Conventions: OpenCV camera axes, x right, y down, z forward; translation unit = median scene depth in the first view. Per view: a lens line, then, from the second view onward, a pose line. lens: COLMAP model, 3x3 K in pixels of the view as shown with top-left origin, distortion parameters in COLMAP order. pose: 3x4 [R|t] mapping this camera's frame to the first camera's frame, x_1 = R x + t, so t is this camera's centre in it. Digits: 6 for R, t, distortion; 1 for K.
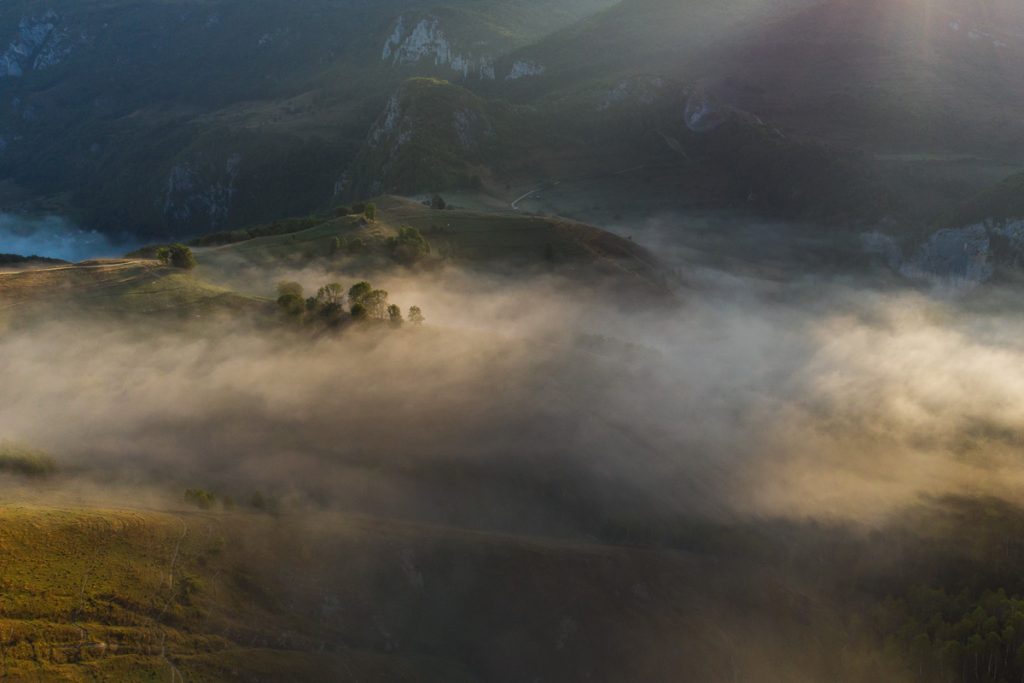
lens RADIAL K [[778.7, 0, 512.0], [0, 778.7, 341.5], [0, 0, 1]] dist [0.017669, -0.011068]
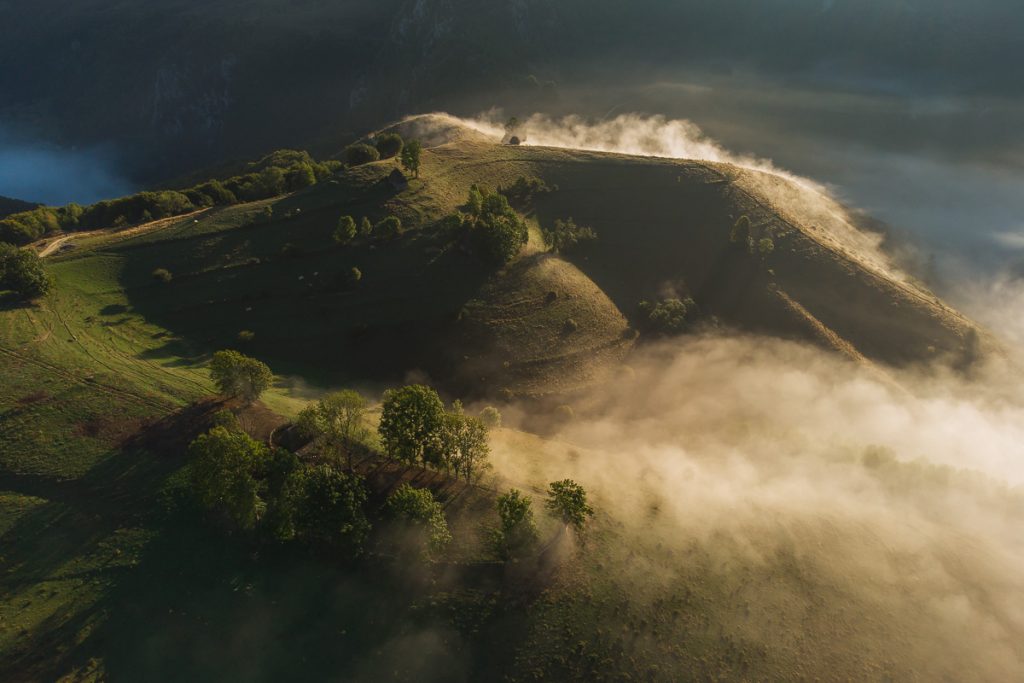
lens RADIAL K [[762.2, 0, 512.0], [0, 762.2, 341.5], [0, 0, 1]] dist [0.065944, 0.000241]
pose [[0.999635, 0.001538, -0.026967, -0.084293], [0.001689, 0.992867, 0.119219, -0.088998], [0.026958, -0.119221, 0.992502, 0.396963]]
